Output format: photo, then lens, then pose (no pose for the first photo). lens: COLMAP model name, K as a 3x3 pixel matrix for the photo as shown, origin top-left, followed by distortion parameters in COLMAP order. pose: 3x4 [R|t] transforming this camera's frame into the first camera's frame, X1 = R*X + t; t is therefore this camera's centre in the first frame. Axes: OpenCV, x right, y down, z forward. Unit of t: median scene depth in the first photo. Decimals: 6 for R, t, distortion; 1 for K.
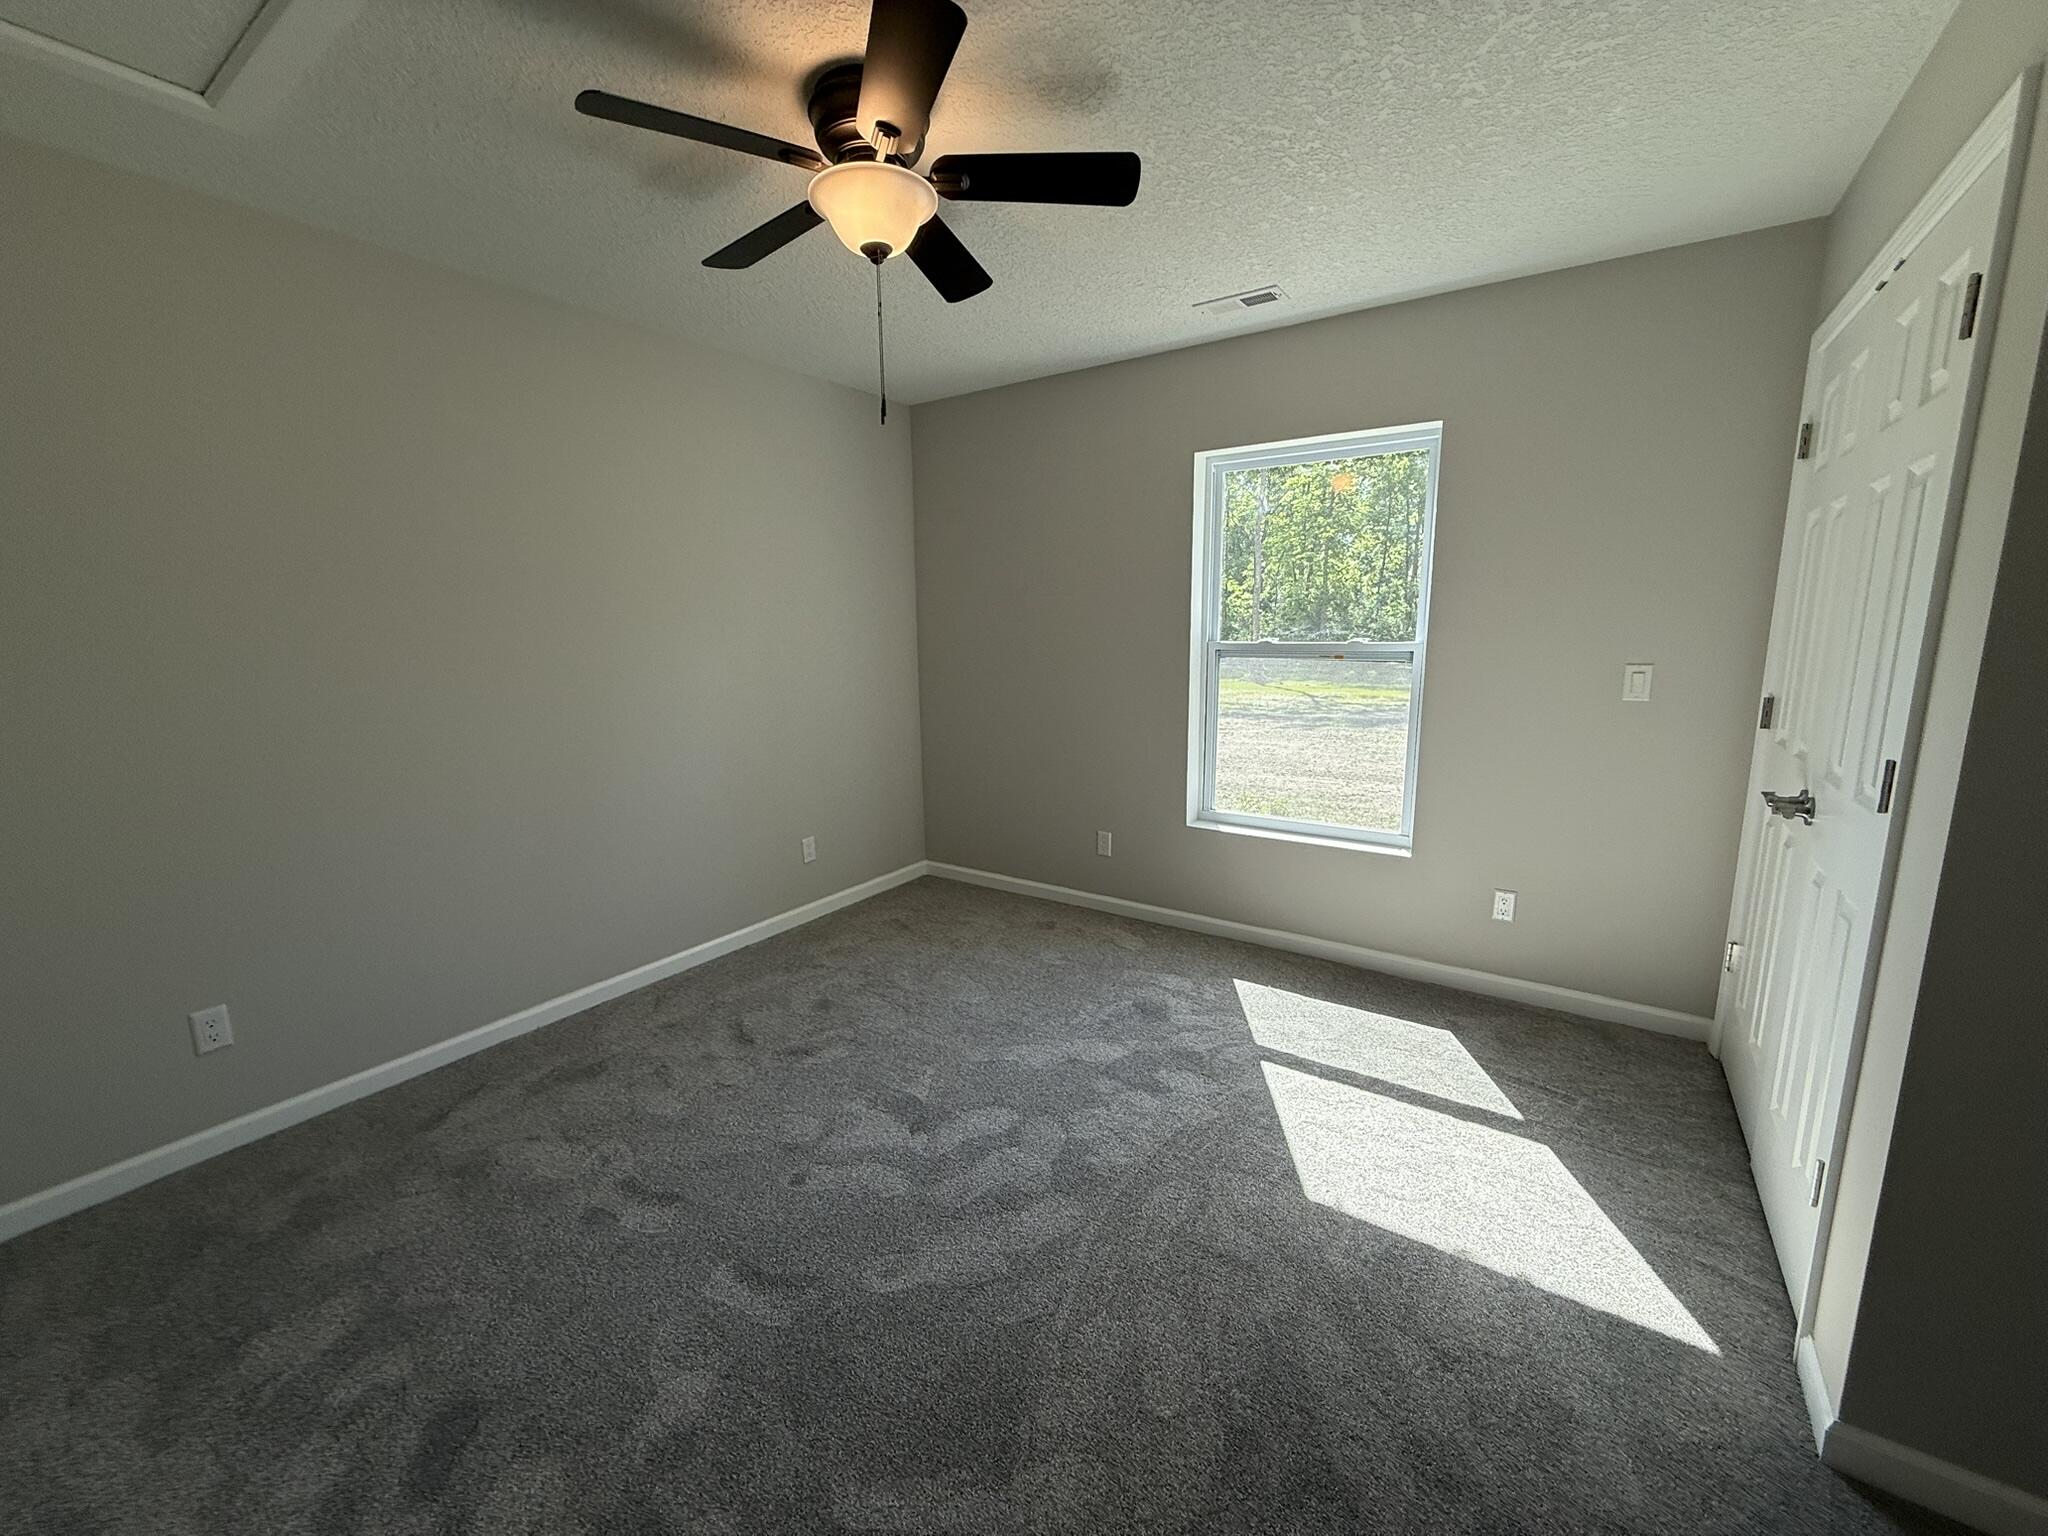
lens RADIAL K [[821.1, 0, 1012.4], [0, 821.1, 760.4], [0, 0, 1]] dist [0.001949, 0.000065]
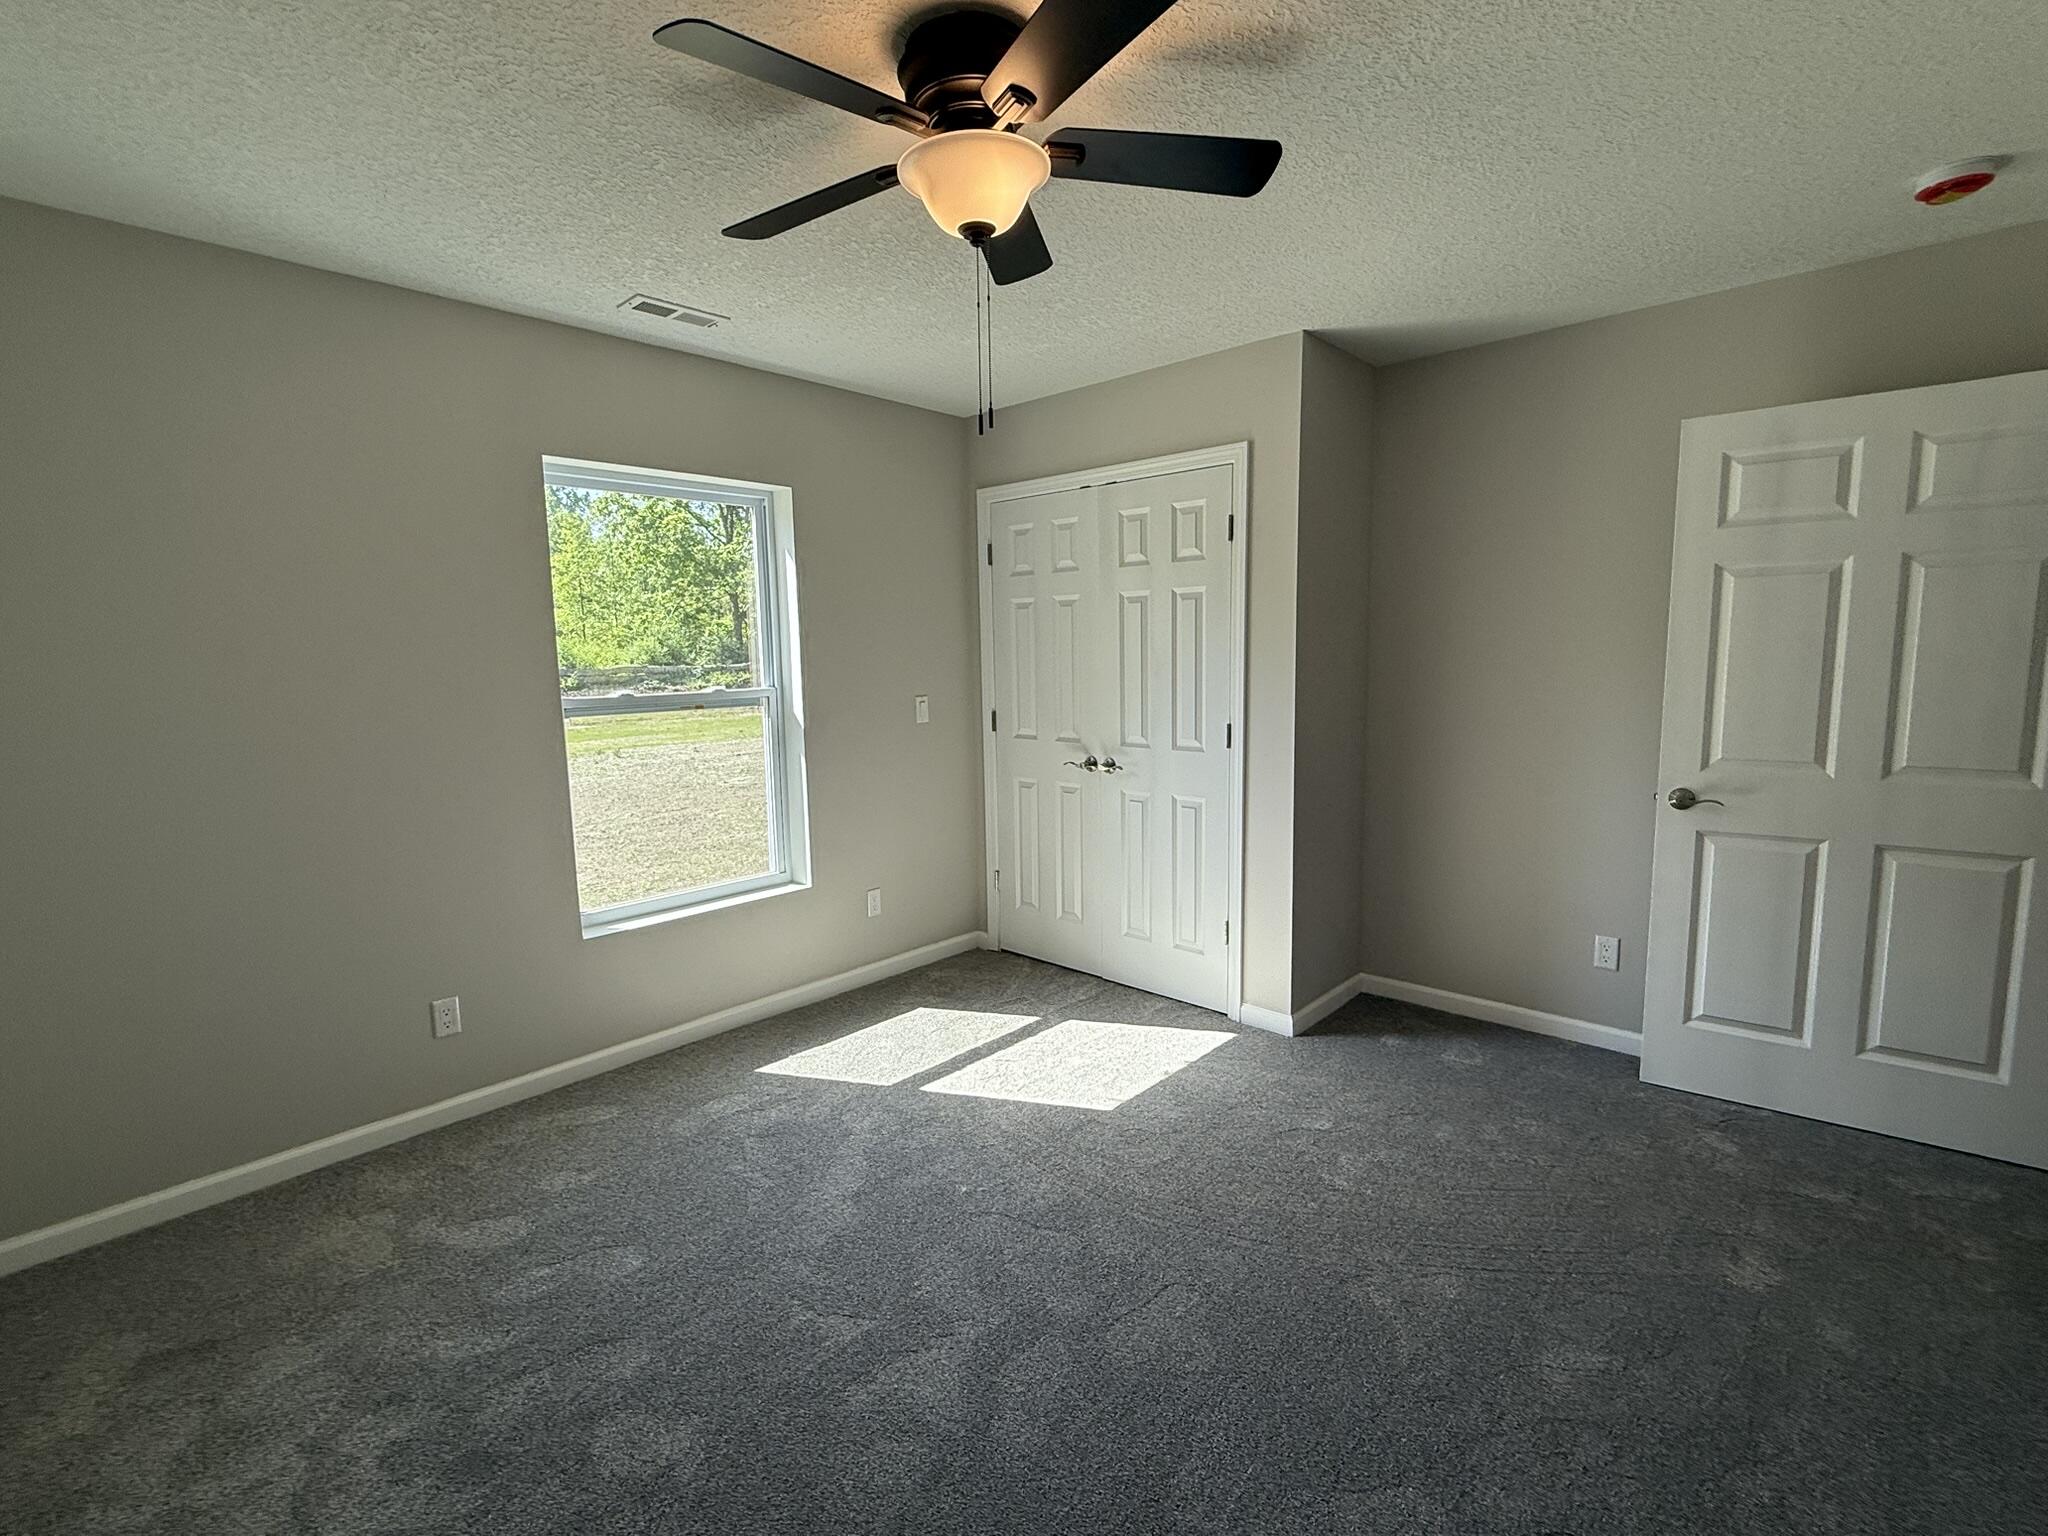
lens RADIAL K [[955.7, 0, 1014.2], [0, 955.7, 764.1], [0, 0, 1]] dist [0.004219, -0.000417]
pose [[0.145264, -0.112086, 0.983024, -0.667248], [0.181711, 0.979684, 0.084853, -0.094387], [-0.972563, 0.166300, 0.162680, 0.508010]]
